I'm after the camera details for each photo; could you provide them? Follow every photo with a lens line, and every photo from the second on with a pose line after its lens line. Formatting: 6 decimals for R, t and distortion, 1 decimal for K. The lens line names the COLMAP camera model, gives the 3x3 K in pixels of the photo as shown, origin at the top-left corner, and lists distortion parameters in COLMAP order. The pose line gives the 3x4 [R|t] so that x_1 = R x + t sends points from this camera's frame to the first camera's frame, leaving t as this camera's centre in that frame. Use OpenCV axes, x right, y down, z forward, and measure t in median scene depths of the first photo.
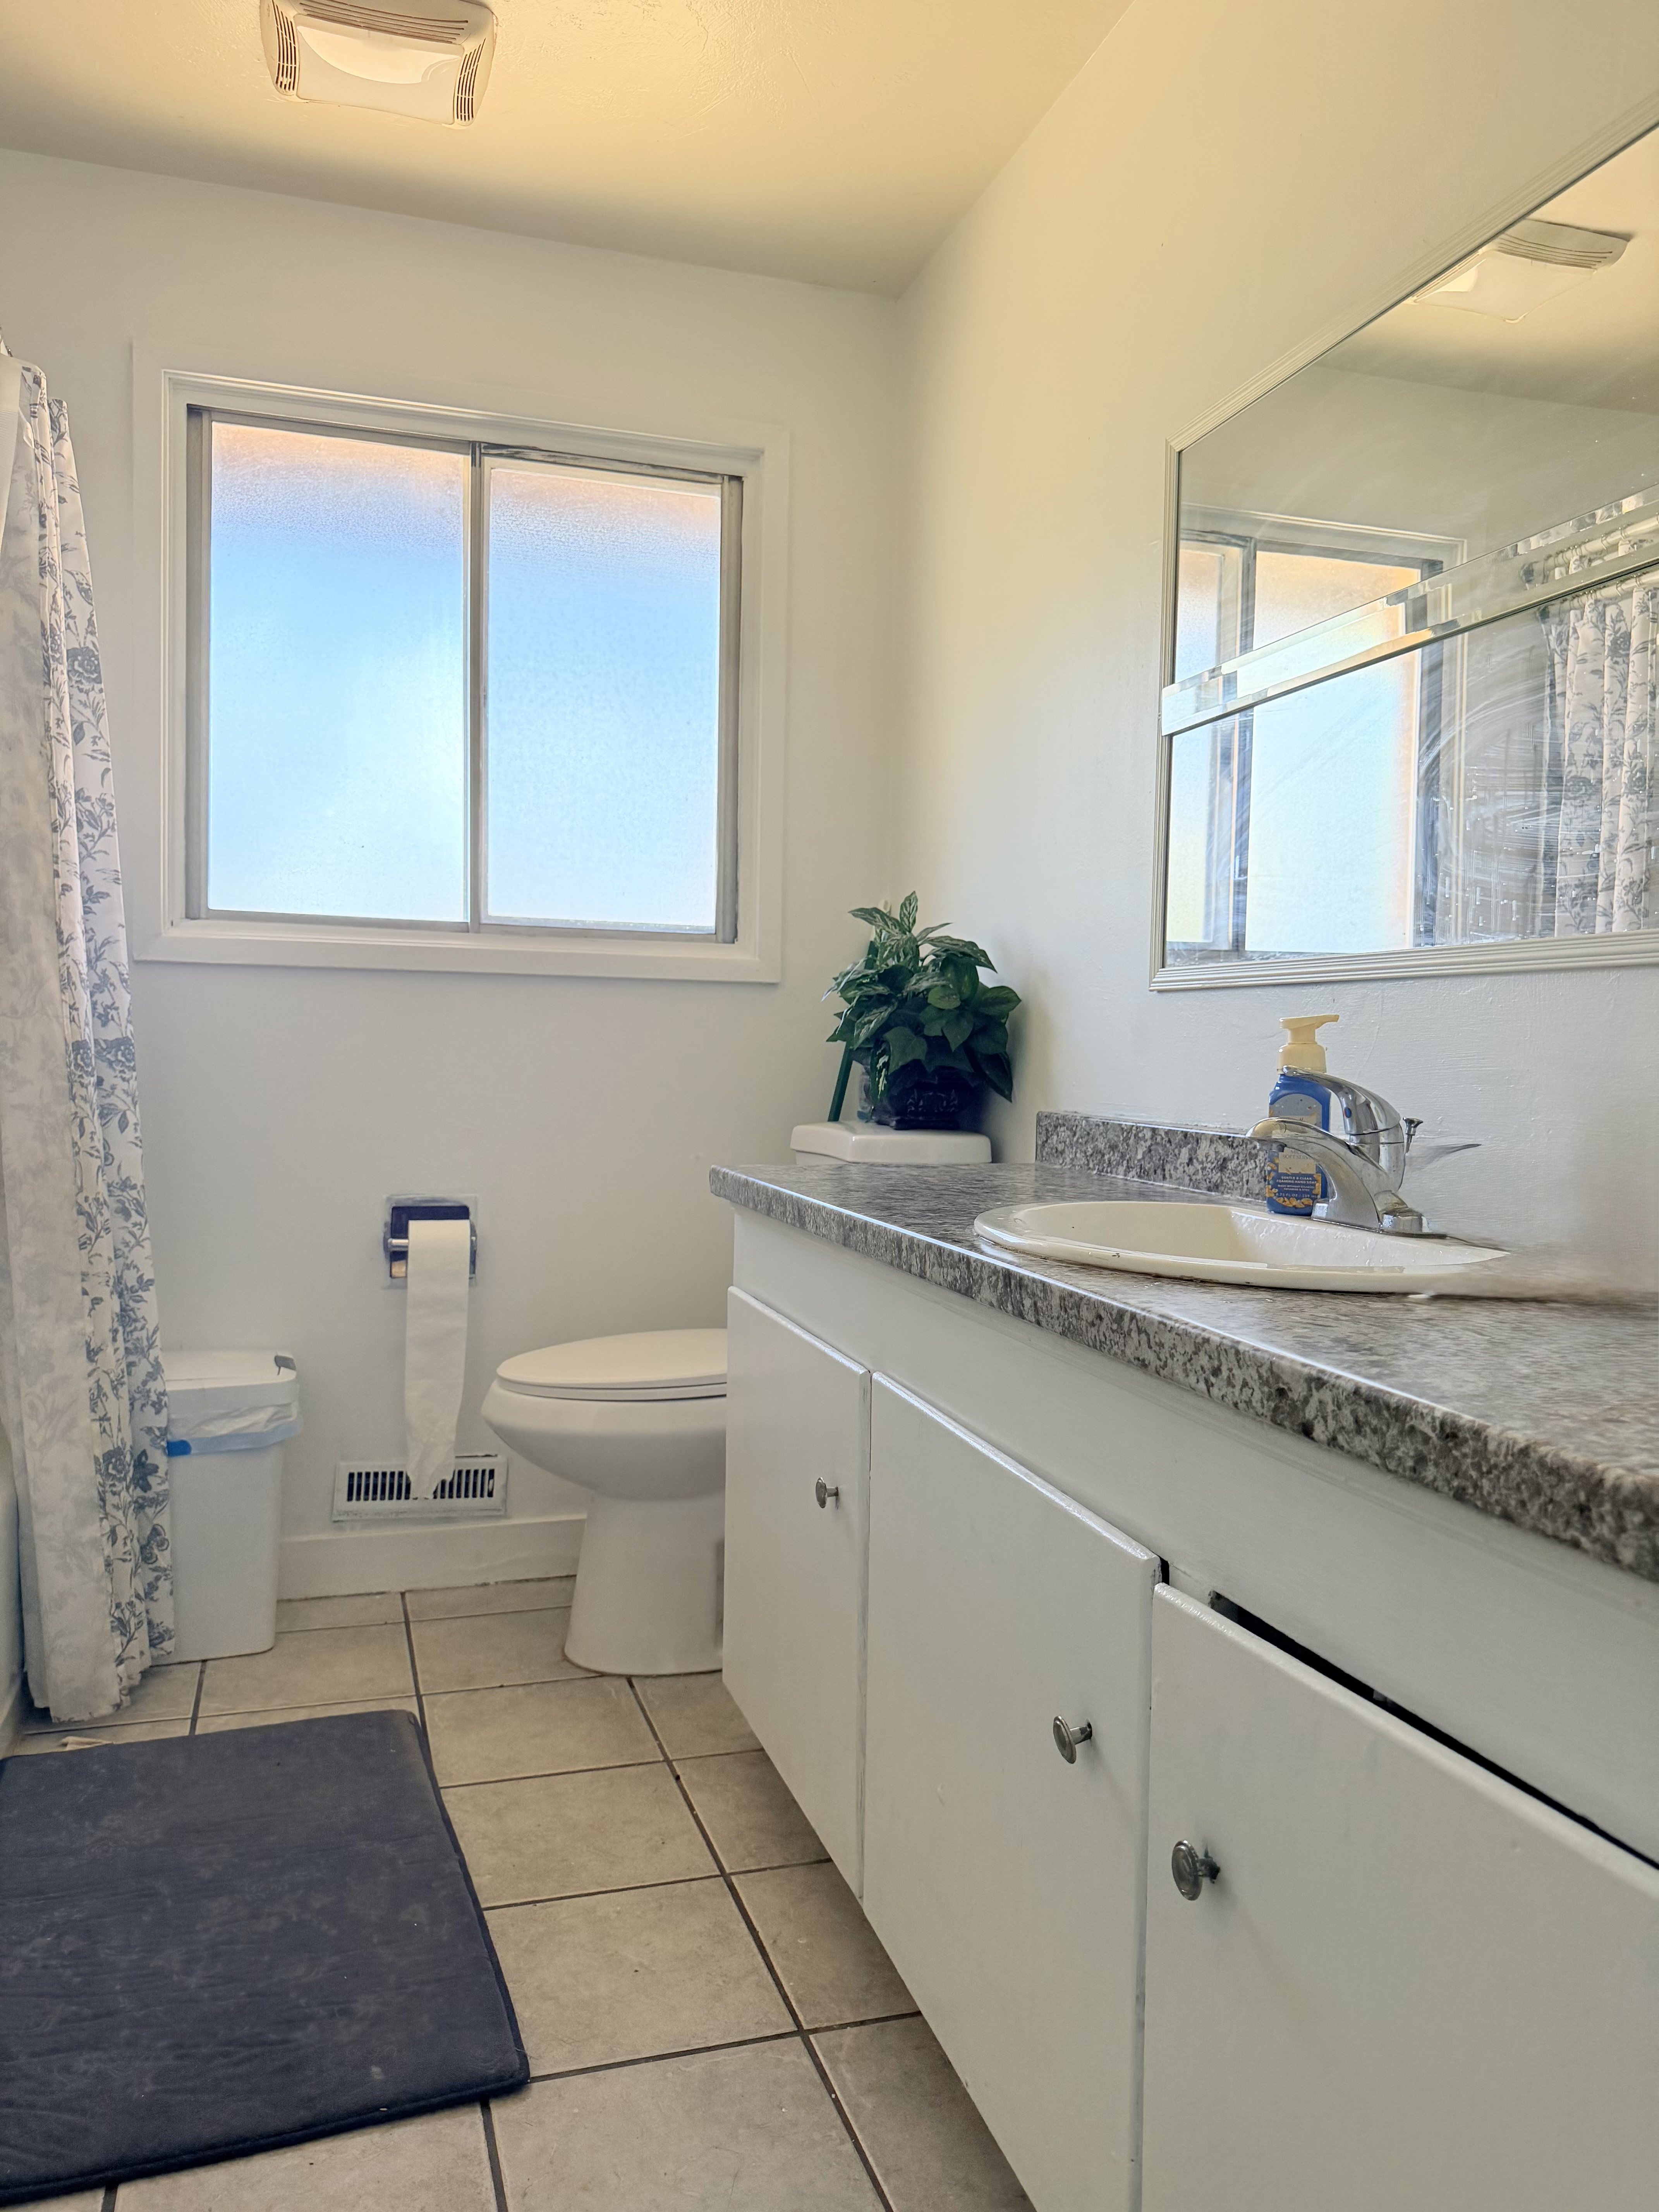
lens RADIAL K [[1578.1, 0, 829.5], [0, 1578.1, 1106.0], [0, 0, 1]] dist [0.134263, -0.228409]
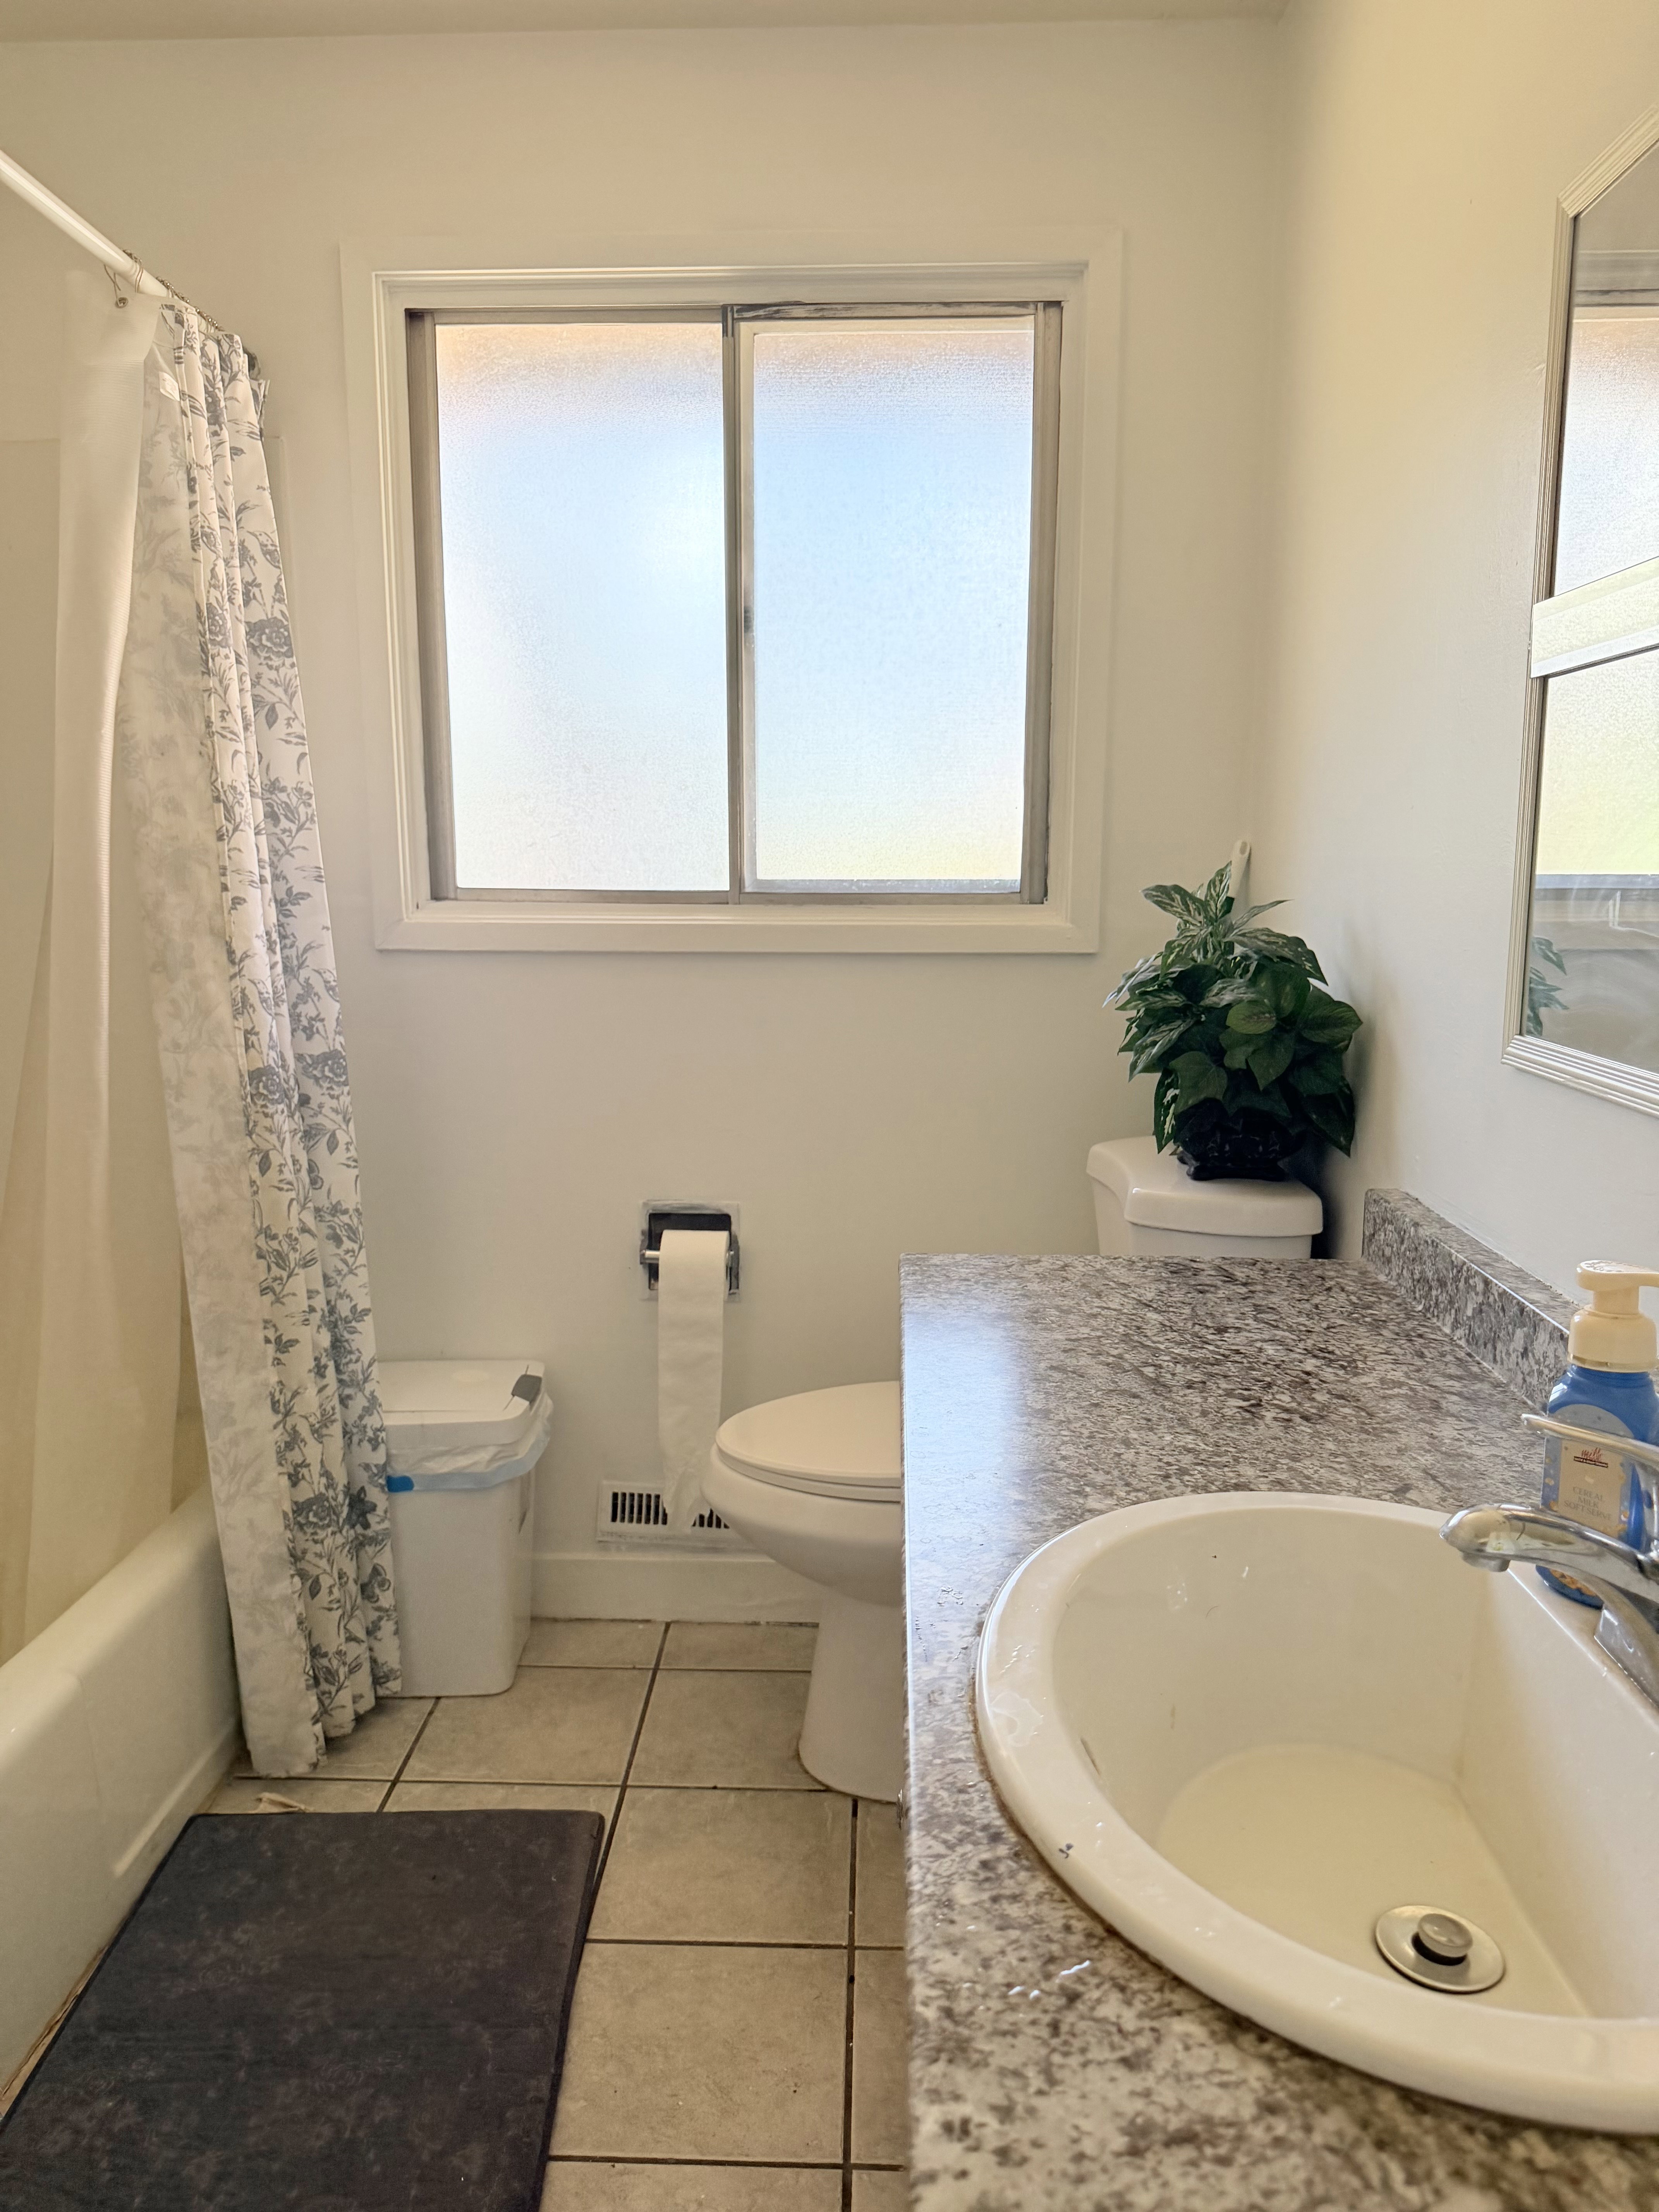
lens RADIAL K [[1576.8, 0, 829.6], [0, 1576.8, 1118.1], [0, 0, 1]] dist [0.118675, -0.242090]
pose [[0.942875, 0.036489, -0.331142, 0.136543], [0.003370, 0.992888, 0.119003, -0.112728], [0.333130, -0.113321, 0.936046, 0.235244]]
